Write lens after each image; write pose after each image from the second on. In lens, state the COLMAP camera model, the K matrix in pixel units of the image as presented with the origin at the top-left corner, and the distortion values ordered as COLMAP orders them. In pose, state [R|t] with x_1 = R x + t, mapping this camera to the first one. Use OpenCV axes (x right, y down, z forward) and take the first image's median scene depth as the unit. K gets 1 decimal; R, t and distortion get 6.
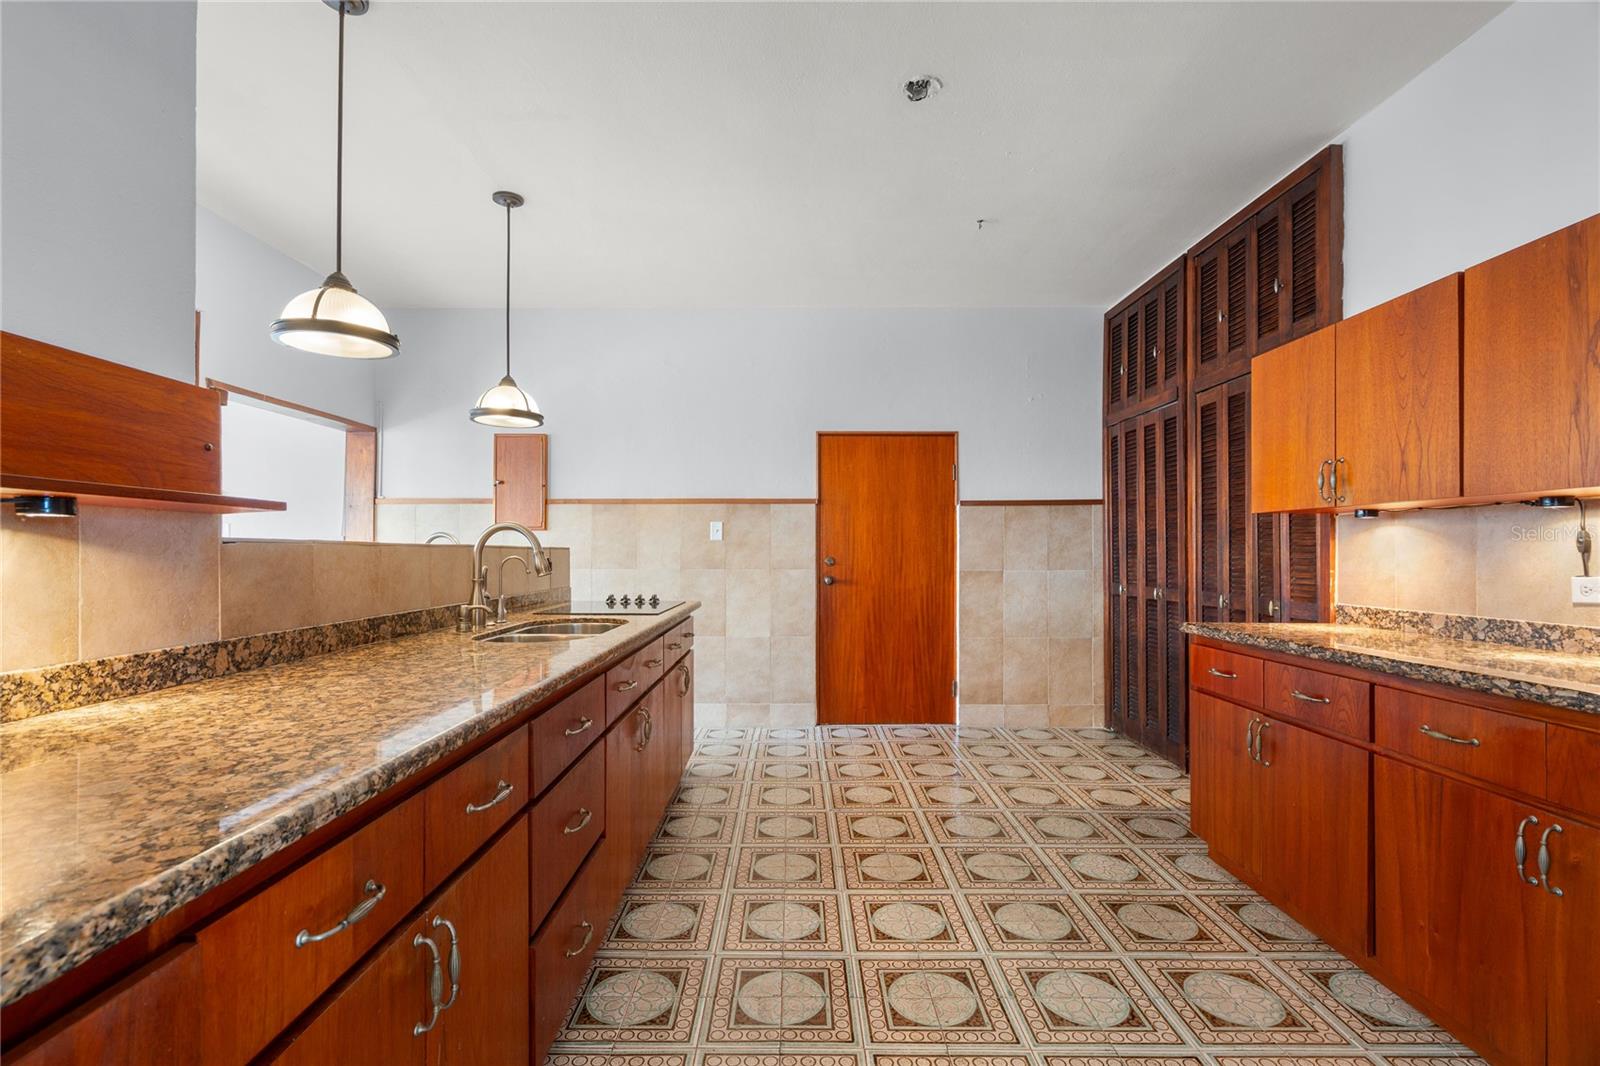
lens RADIAL K [[722.0, 0, 794.0], [0, 722.0, 537.4], [0, 0, 1]] dist [-0.001503, 0.000346]
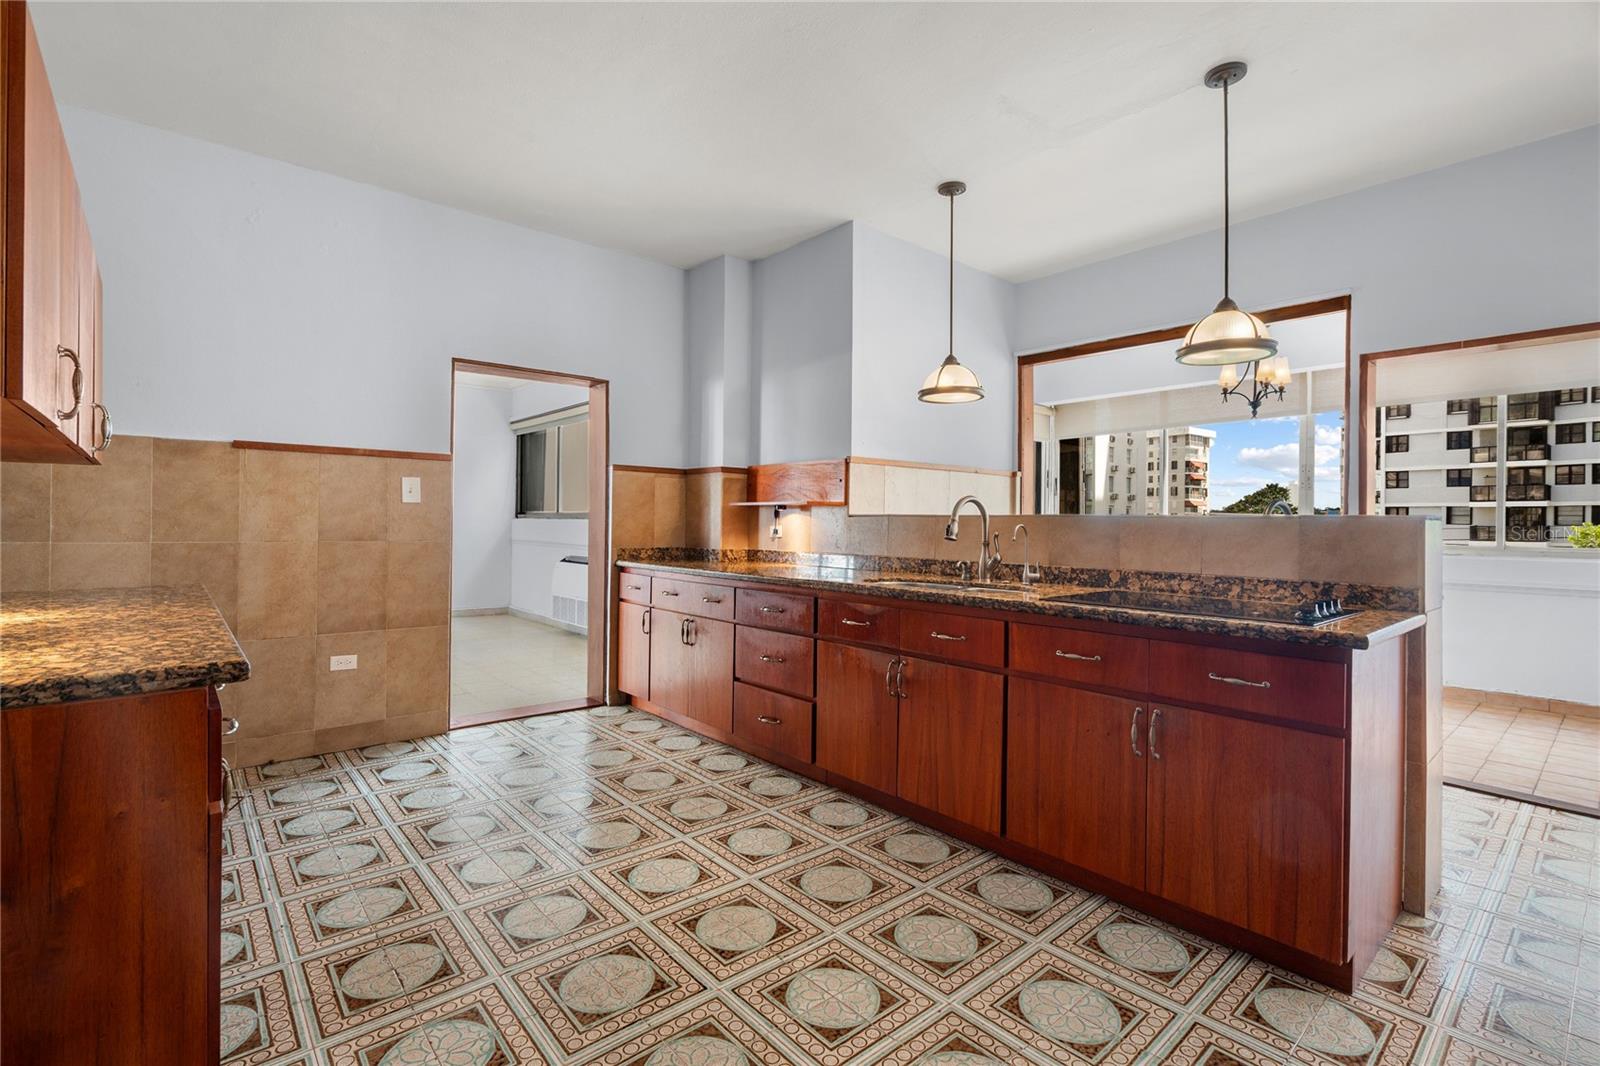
lens RADIAL K [[727.4, 0, 797.5], [0, 727.4, 522.9], [0, 0, 1]] dist [-0.002550, 0.000511]
pose [[-0.753421, -0.009058, -0.657476, 0.680758], [0.003095, 0.999845, -0.017321, 0.048451], [0.657532, -0.015085, -0.753276, 1.858385]]
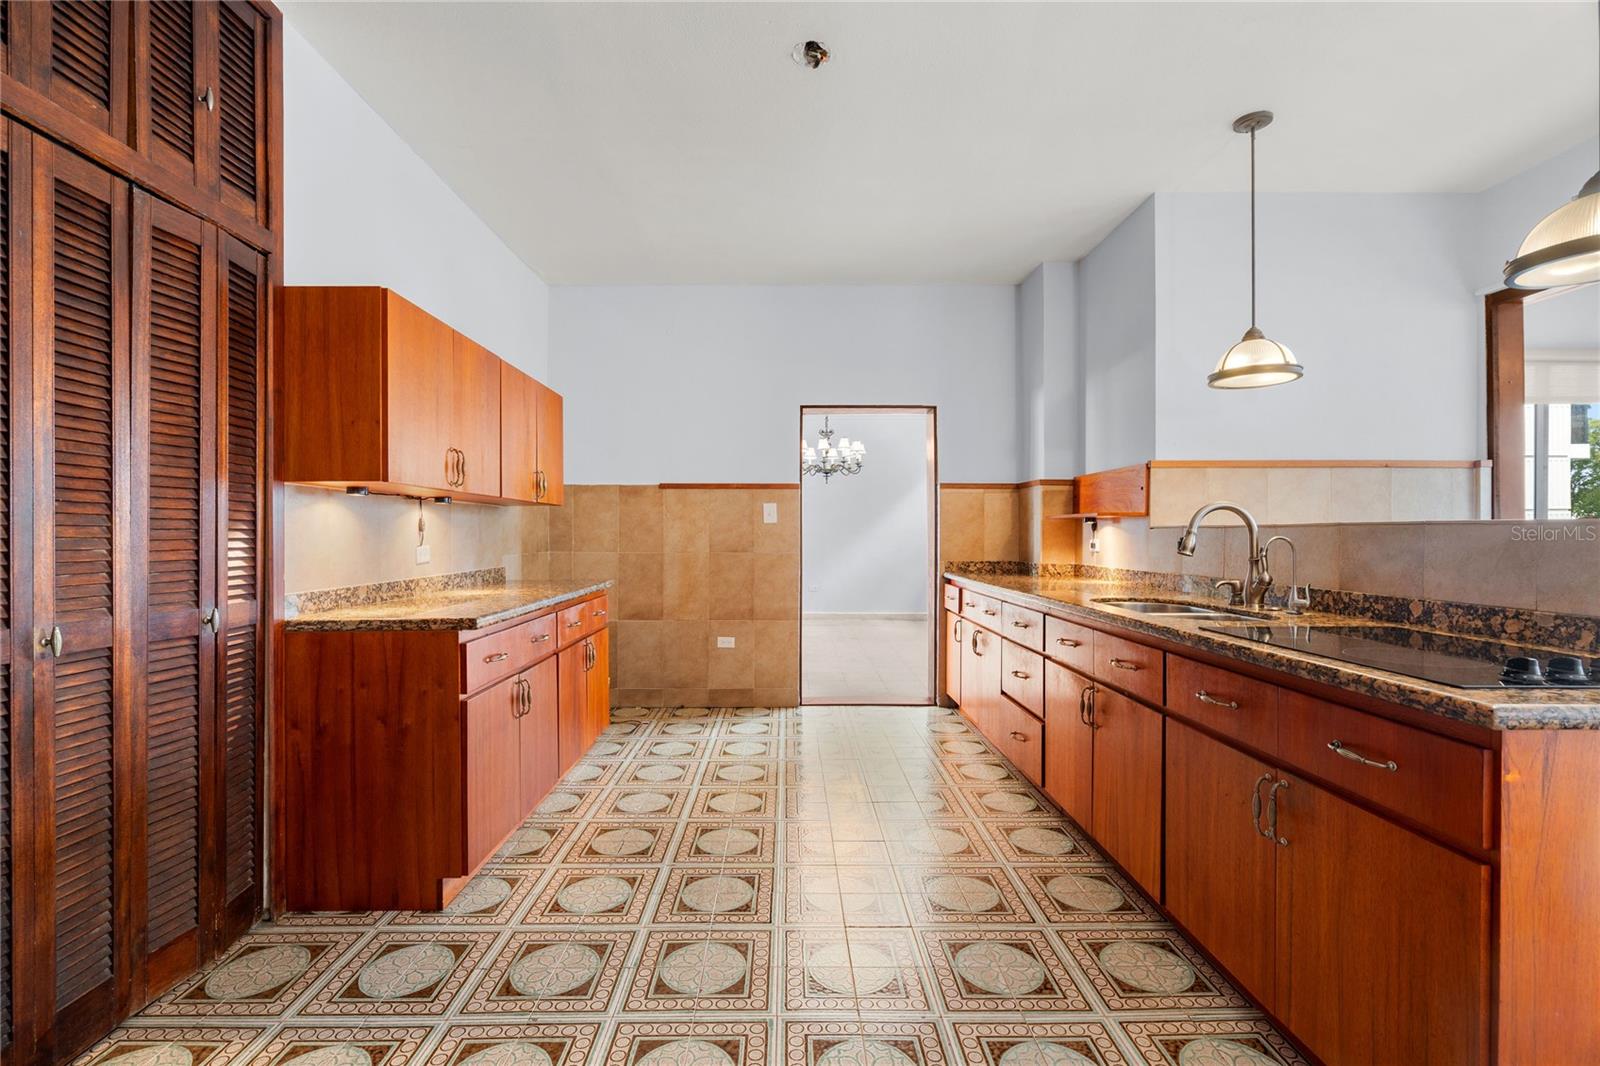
lens RADIAL K [[722.0, 0, 794.0], [0, 722.0, 537.4], [0, 0, 1]] dist [-0.001503, 0.000346]
pose [[-0.999922, -0.001235, -0.012418, 0.230400], [-0.001018, 0.999846, -0.017514, 0.049982], [0.012438, -0.017500, -0.999769, 2.138853]]
